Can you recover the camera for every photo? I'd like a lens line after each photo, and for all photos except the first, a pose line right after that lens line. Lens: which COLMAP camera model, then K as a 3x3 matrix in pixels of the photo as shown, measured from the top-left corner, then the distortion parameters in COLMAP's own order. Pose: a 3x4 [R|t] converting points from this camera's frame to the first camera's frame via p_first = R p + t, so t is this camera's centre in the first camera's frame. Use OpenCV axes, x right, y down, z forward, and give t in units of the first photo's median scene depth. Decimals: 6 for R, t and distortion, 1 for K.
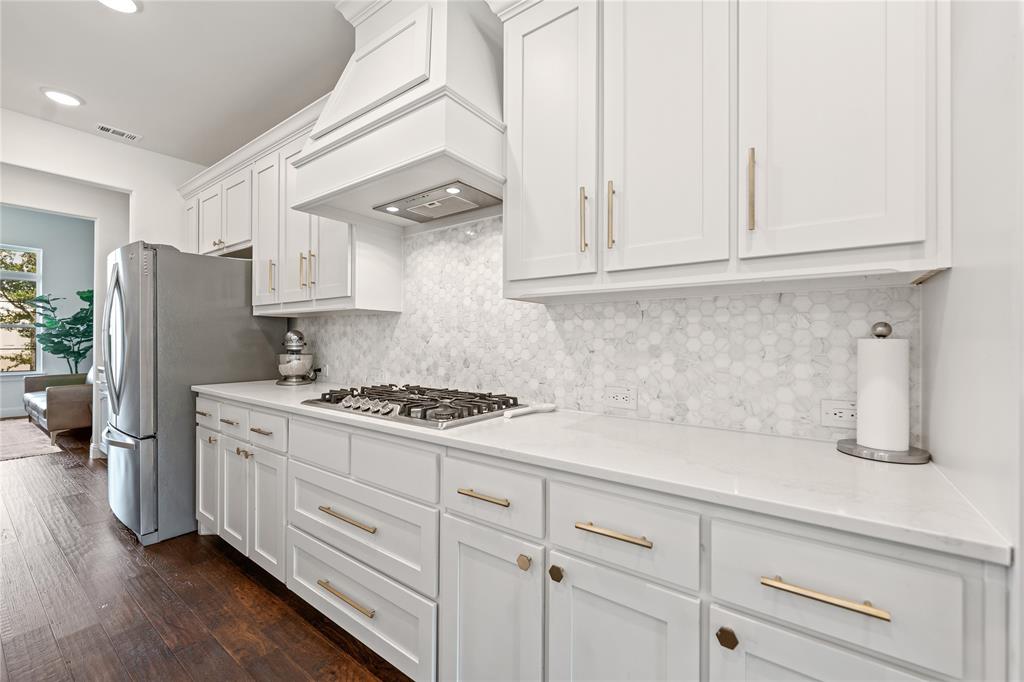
lens RADIAL K [[413.6, 0, 512.0], [0, 413.6, 341.0], [0, 0, 1]] dist [-0.002090, -0.000224]
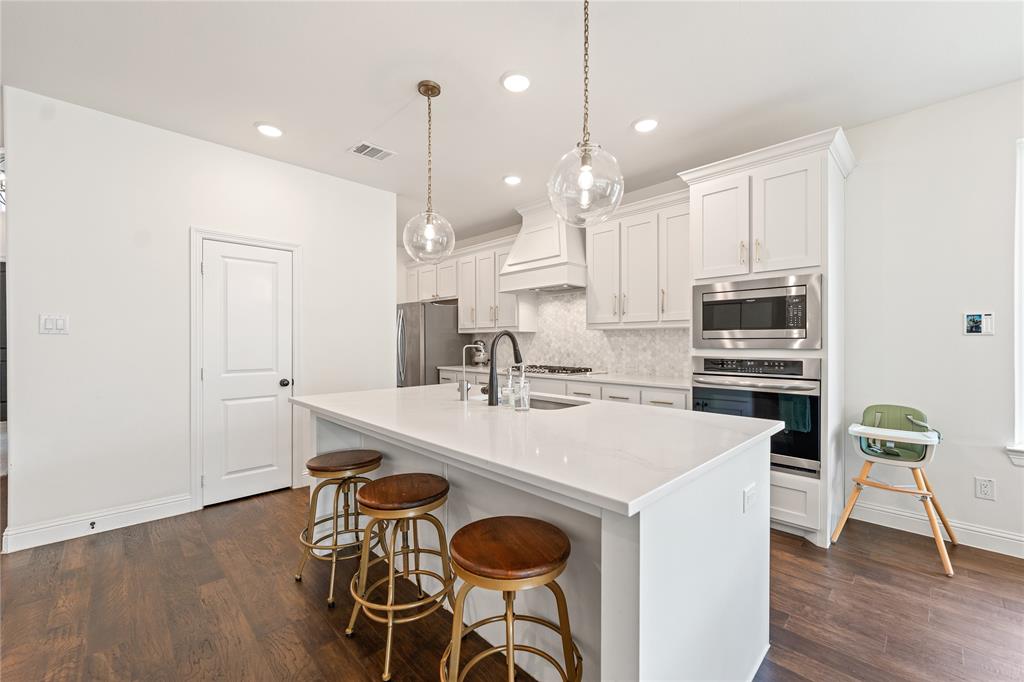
lens RADIAL K [[413.6, 0, 512.0], [0, 413.6, 341.0], [0, 0, 1]] dist [-0.002090, -0.000224]
pose [[0.986573, -0.005399, -0.163230, -0.052928], [0.004412, 0.999970, -0.006412, -0.013318], [0.163259, 0.005606, 0.986567, -1.514739]]
